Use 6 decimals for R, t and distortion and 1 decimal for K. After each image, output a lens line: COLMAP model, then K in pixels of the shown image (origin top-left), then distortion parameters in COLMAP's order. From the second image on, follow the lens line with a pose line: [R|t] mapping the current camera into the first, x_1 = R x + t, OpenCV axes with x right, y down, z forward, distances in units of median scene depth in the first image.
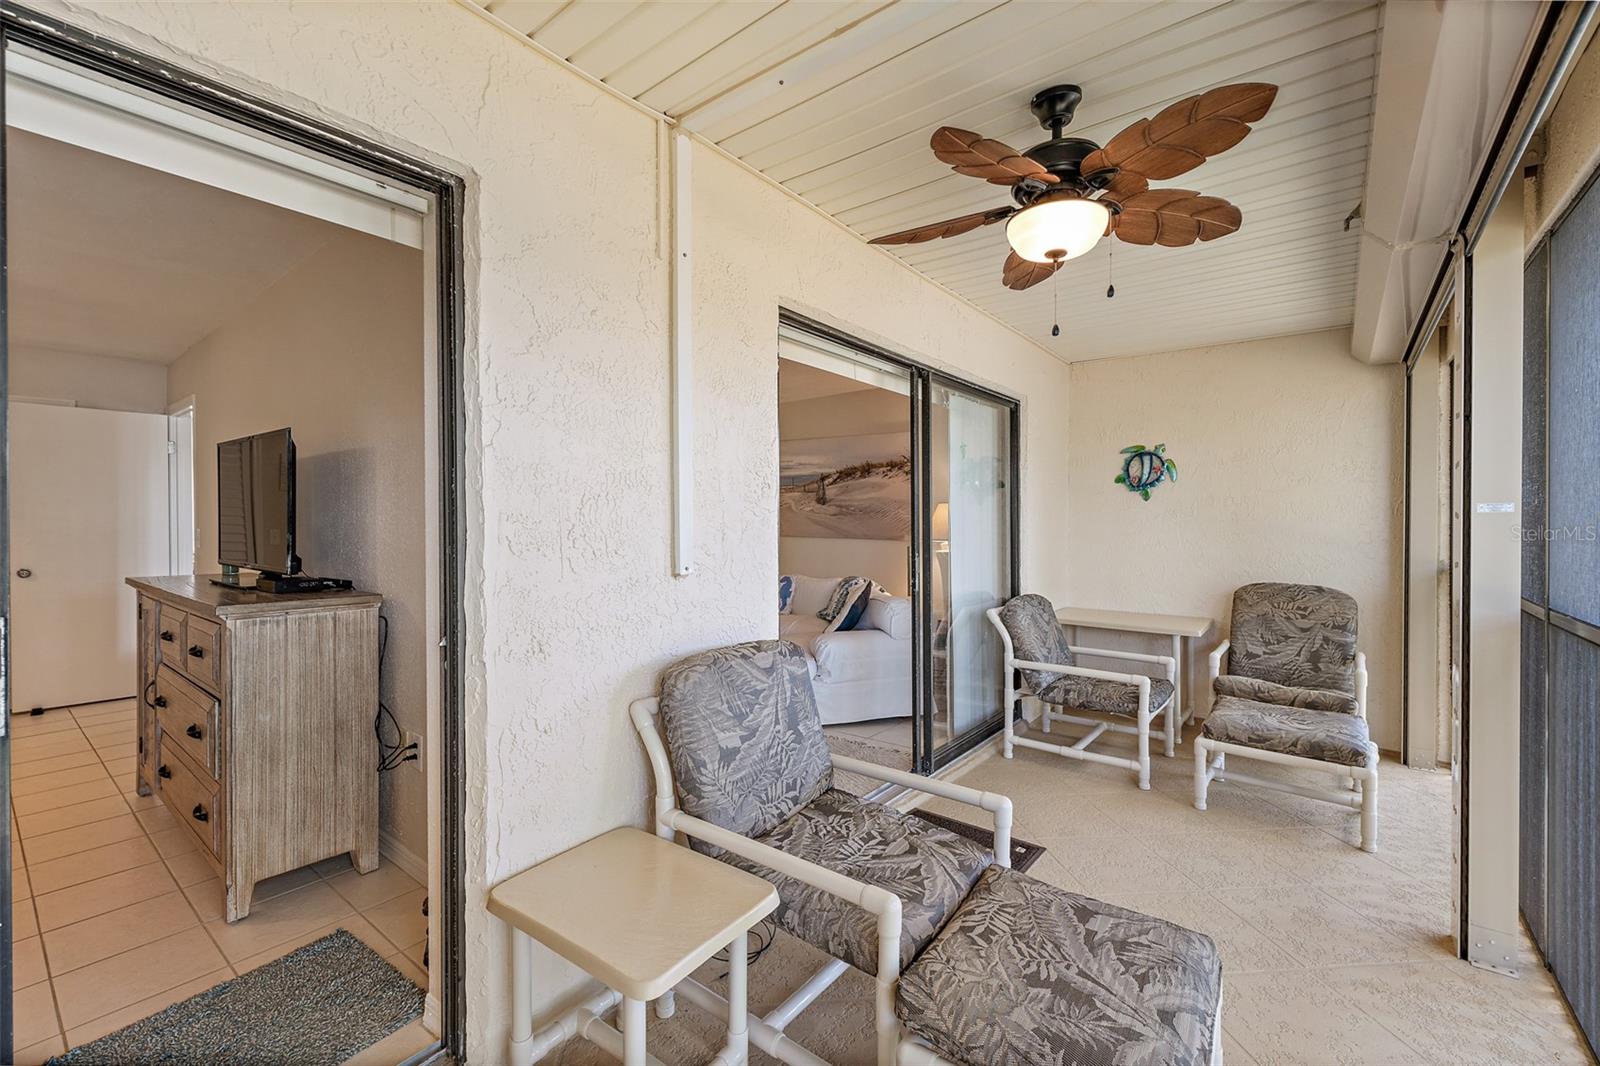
lens RADIAL K [[674.8, 0, 793.3], [0, 674.8, 530.3], [0, 0, 1]] dist [0.003780, 0.000290]
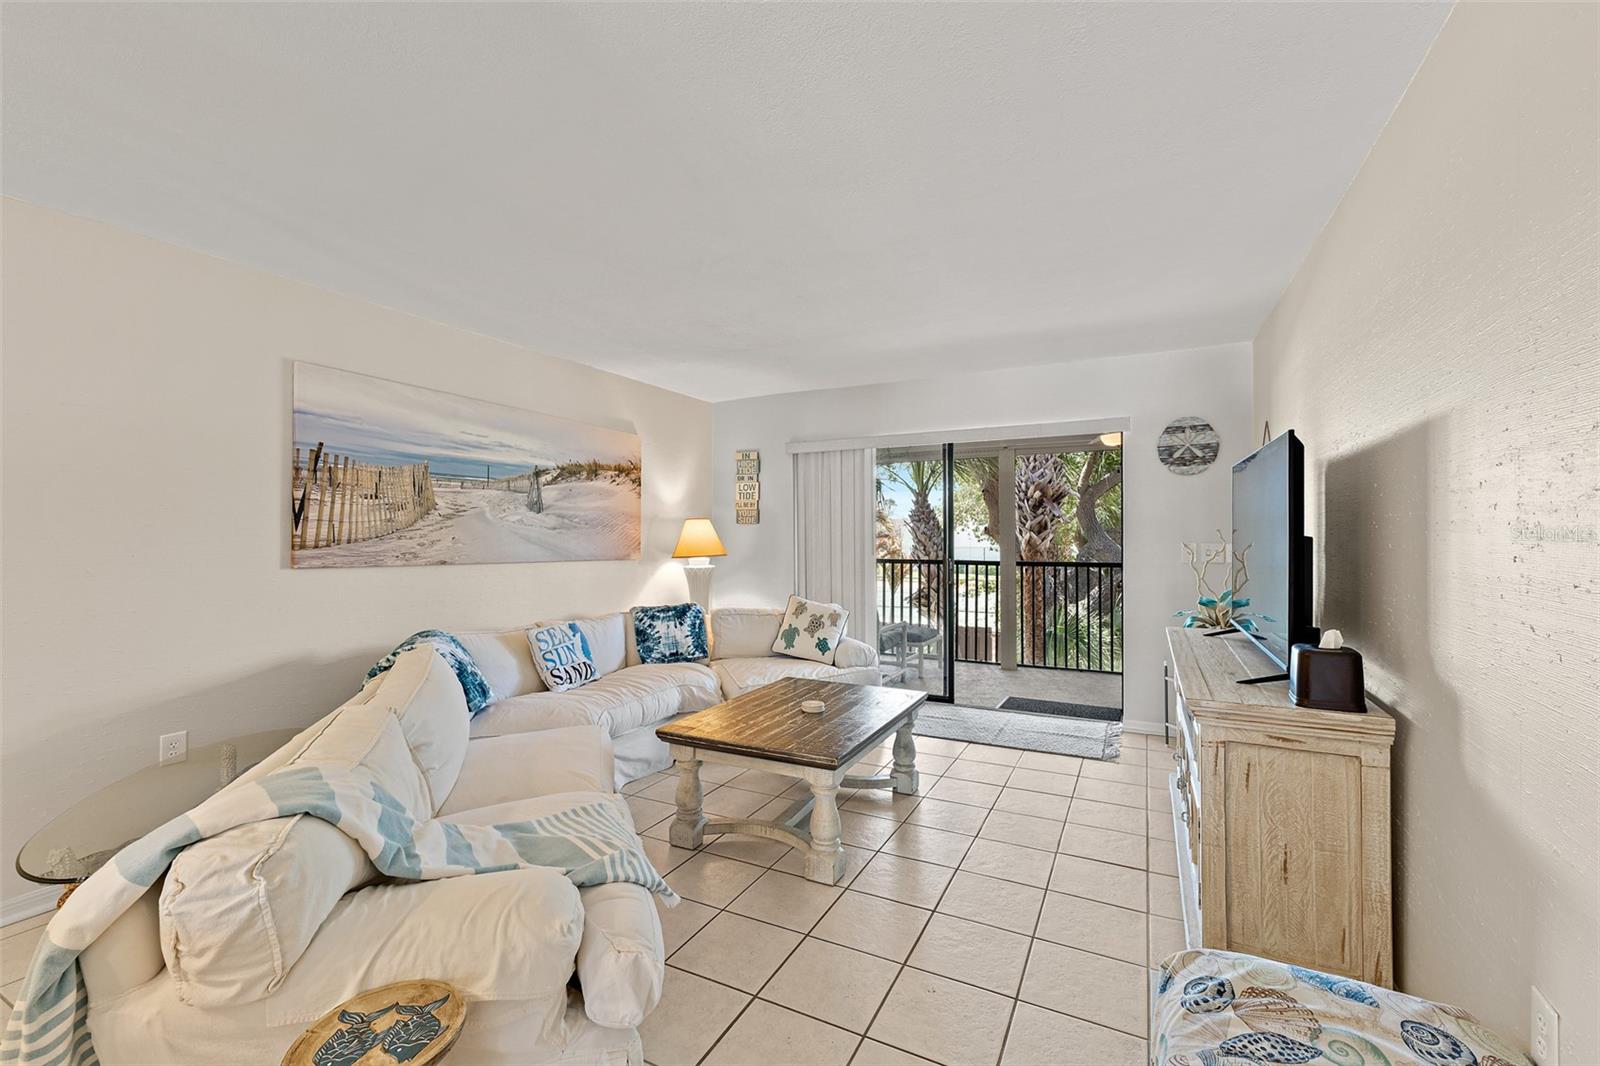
lens RADIAL K [[674.8, 0, 799.0], [0, 674.8, 530.8], [0, 0, 1]] dist [0.003780, 0.000290]
pose [[-0.199779, 0.002593, 0.979838, -0.680231], [0.010694, 0.999943, -0.000466, -0.017487], [-0.979783, 0.010385, -0.199795, 0.904423]]
